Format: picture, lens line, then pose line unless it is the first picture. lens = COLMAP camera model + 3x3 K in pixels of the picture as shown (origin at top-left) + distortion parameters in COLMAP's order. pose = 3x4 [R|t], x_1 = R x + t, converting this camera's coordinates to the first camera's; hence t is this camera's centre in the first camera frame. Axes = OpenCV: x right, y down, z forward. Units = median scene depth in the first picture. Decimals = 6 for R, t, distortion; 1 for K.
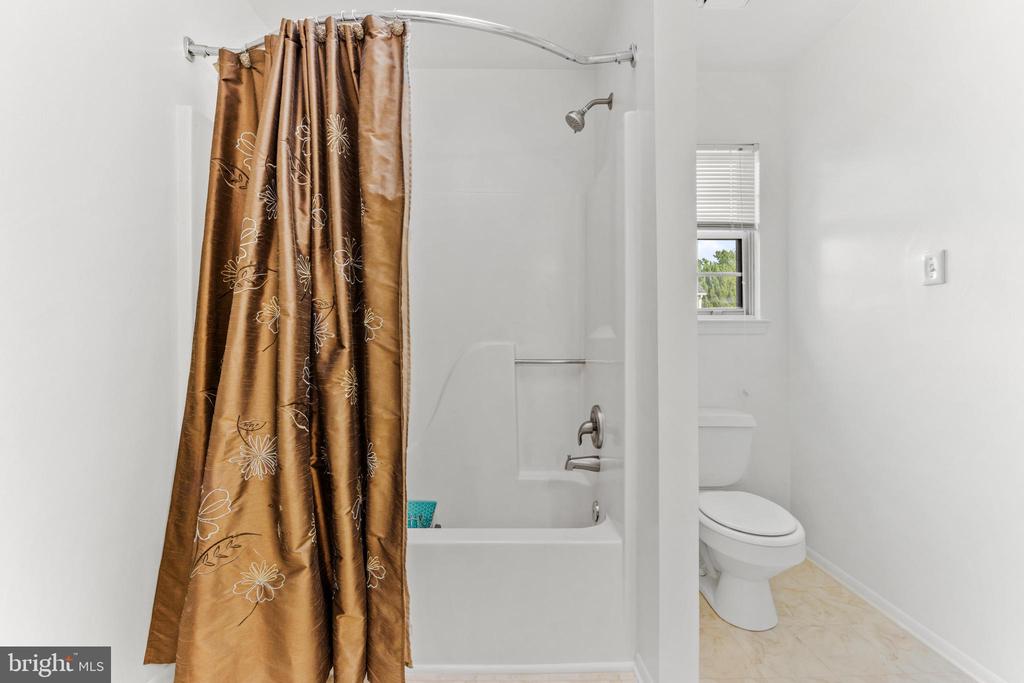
lens RADIAL K [[416.1, 0, 512.0], [0, 416.1, 341.5], [0, 0, 1]] dist [-0.006562, 0.000024]
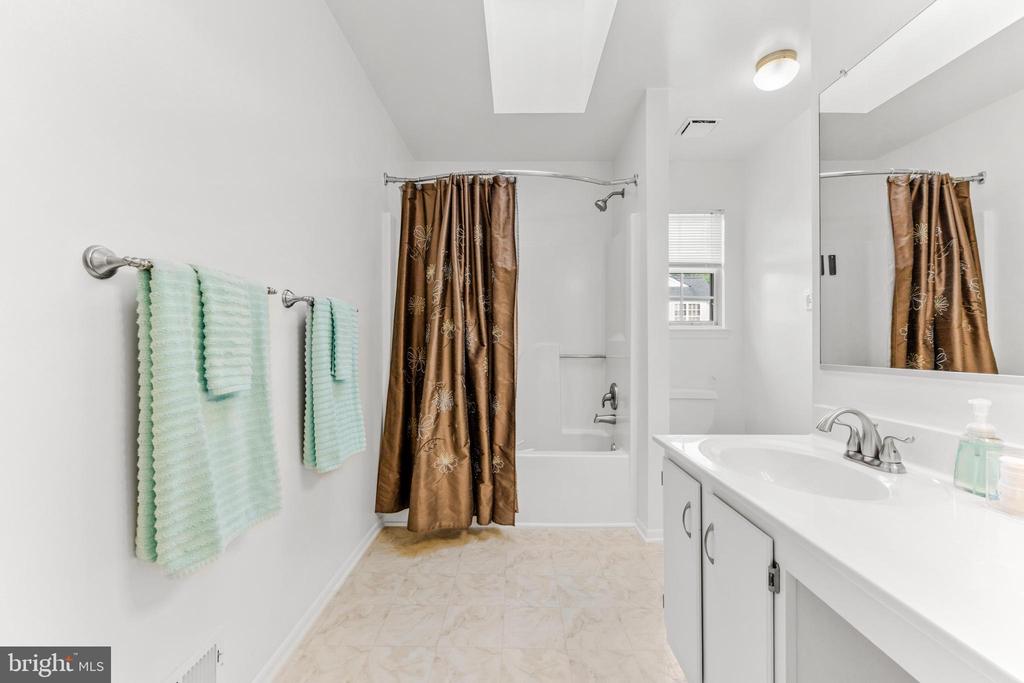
lens RADIAL K [[416.1, 0, 512.0], [0, 416.1, 341.5], [0, 0, 1]] dist [-0.006562, 0.000024]
pose [[0.999584, 0.003314, -0.028649, -0.213329], [-0.003394, 0.999990, -0.002770, -0.001134], [0.028640, 0.002866, 0.999586, -0.914561]]
